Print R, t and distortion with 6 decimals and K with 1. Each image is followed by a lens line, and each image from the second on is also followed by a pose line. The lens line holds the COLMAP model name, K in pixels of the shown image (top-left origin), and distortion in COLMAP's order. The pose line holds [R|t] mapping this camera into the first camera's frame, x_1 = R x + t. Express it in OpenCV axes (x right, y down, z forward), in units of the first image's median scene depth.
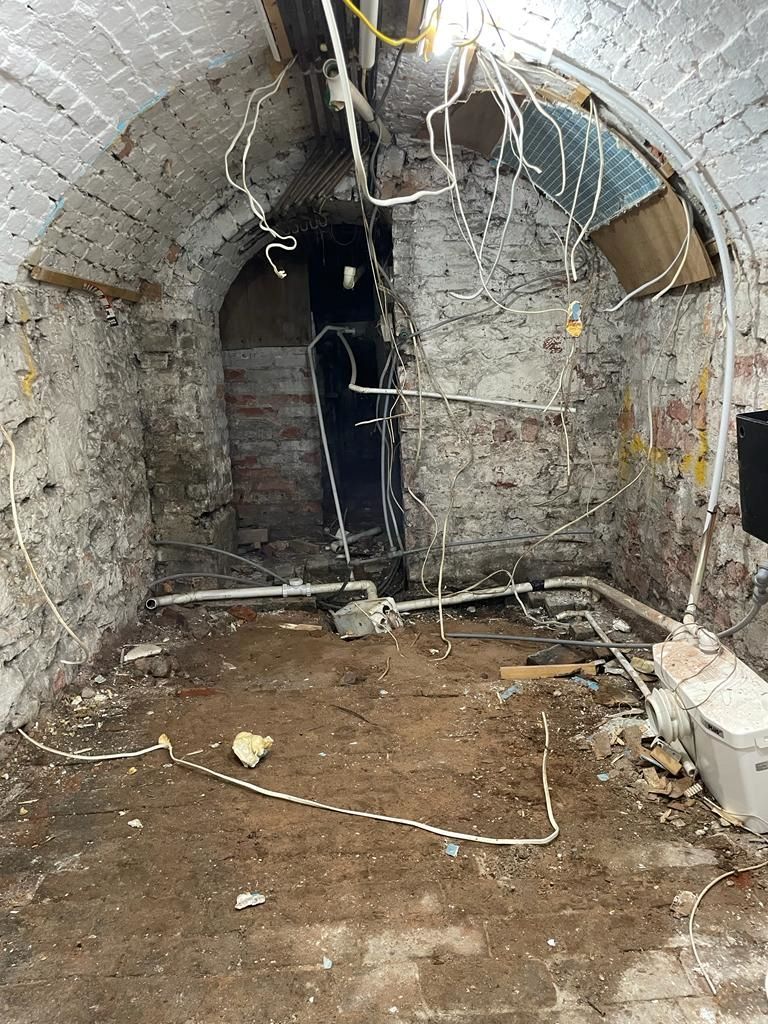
lens RADIAL K [[772.5, 0, 388.1], [0, 772.5, 509.2], [0, 0, 1]] dist [0.141769, -0.162412]
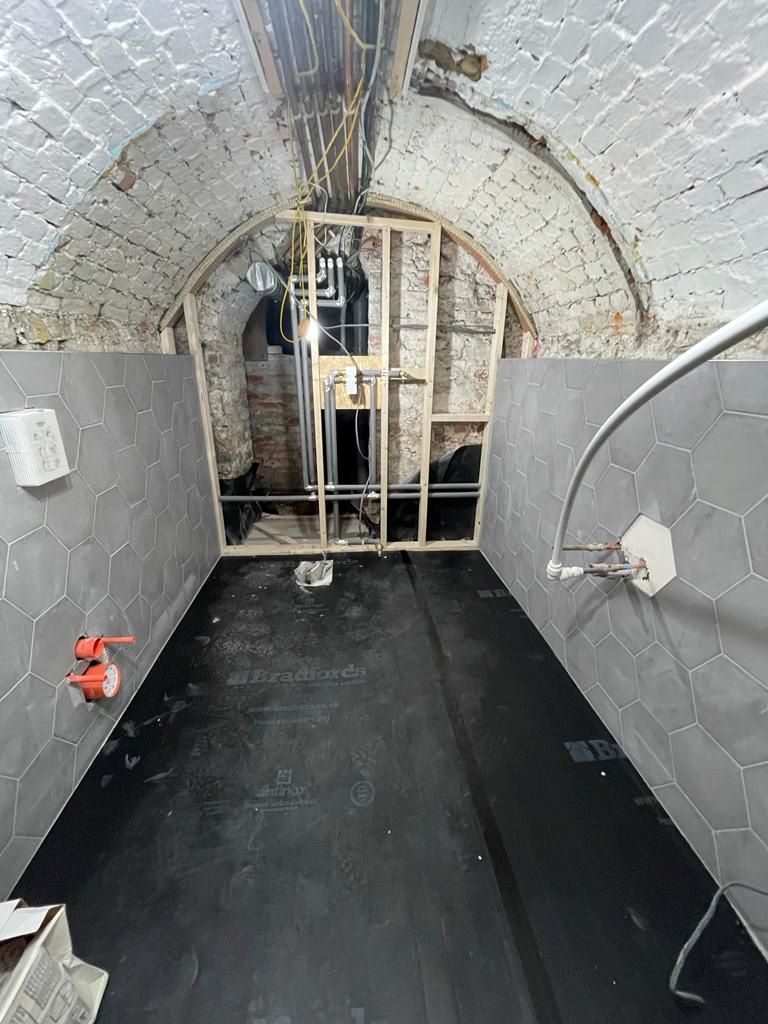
lens RADIAL K [[412.5, 0, 386.0], [0, 412.5, 515.3], [0, 0, 1]] dist [0.000361, -0.003375]
pose [[0.996952, 0.029496, 0.072228, -0.005913], [-0.040883, 0.986002, 0.161644, -0.094798], [-0.066449, -0.164104, 0.984202, 0.307033]]
